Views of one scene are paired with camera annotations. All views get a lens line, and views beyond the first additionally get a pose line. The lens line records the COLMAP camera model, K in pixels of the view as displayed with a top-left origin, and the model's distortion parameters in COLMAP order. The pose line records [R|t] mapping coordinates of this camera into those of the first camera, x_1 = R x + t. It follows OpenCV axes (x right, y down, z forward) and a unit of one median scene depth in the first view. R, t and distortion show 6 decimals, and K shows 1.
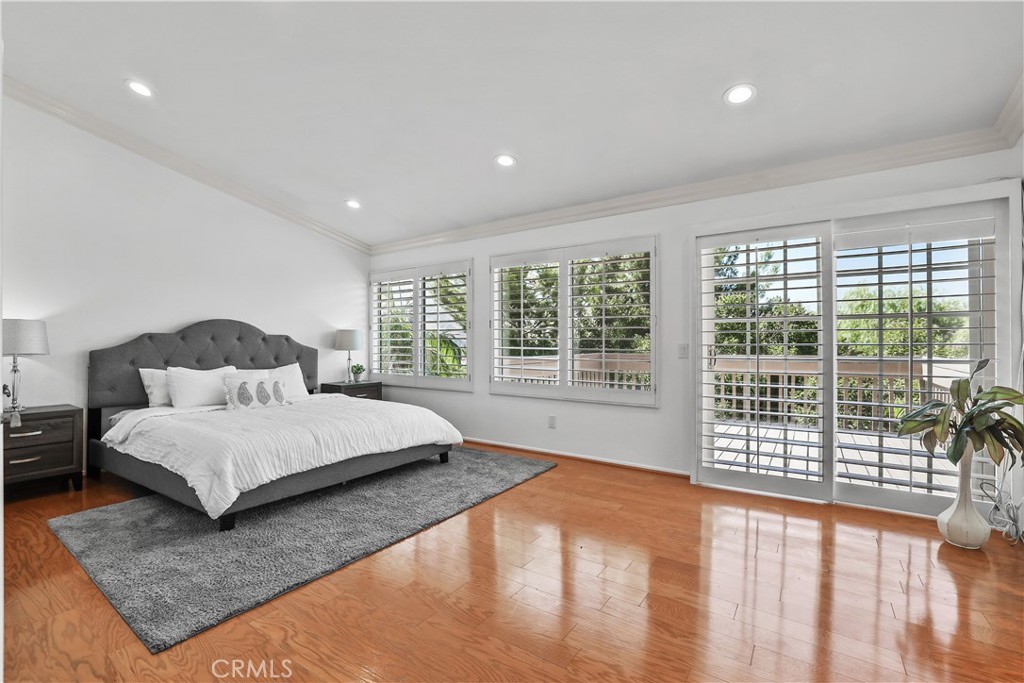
lens RADIAL K [[456.7, 0, 515.4], [0, 456.7, 342.8], [0, 0, 1]] dist [-0.033101, -0.000142]
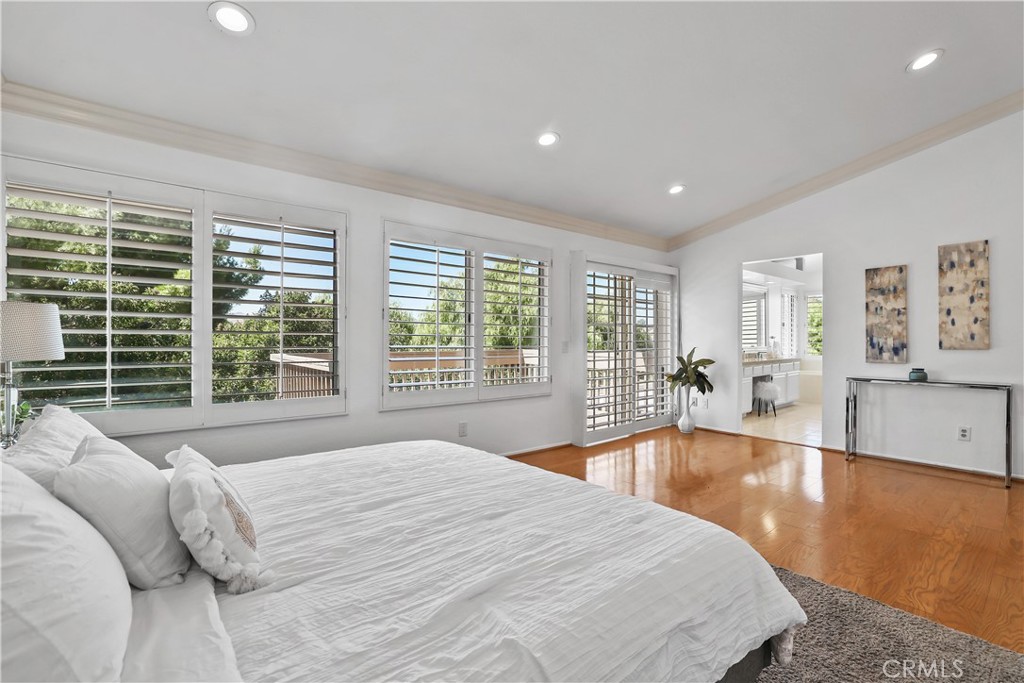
lens RADIAL K [[456.7, 0, 515.4], [0, 456.7, 342.8], [0, 0, 1]] dist [-0.033101, -0.000142]
pose [[0.271819, -0.012808, 0.962263, -0.696031], [-0.008581, 0.999839, 0.015732, -0.010053], [-0.962310, -0.012533, 0.271666, 0.625645]]
